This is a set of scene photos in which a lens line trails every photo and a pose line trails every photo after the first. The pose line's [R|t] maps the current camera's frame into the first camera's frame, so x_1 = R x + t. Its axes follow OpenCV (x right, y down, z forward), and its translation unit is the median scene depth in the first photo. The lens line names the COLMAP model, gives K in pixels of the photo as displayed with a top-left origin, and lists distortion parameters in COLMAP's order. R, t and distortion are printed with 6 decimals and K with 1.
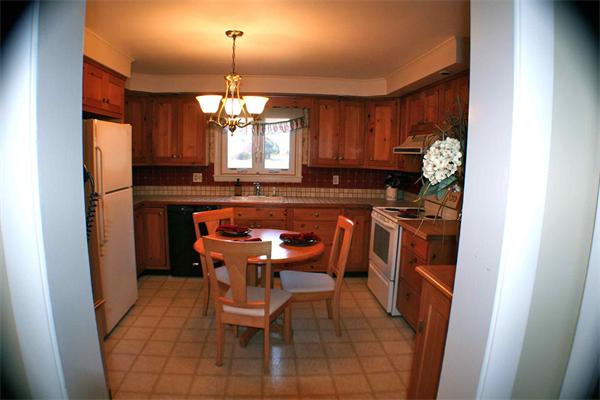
lens RADIAL K [[386.0, 0, 302.4], [0, 386.0, 209.1], [0, 0, 1]] dist [-0.202466, 0.042556]
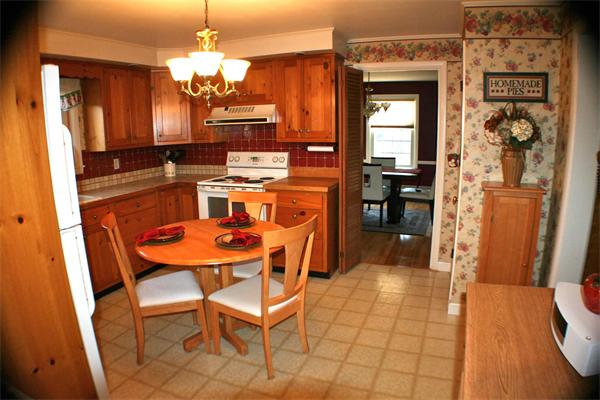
lens RADIAL K [[386.0, 0, 302.4], [0, 386.0, 209.1], [0, 0, 1]] dist [-0.202466, 0.042556]
pose [[0.450235, -0.226919, 0.863595, -0.535853], [0.161418, 0.971918, 0.171227, -0.060889], [-0.878198, 0.062308, 0.474221, 0.314369]]
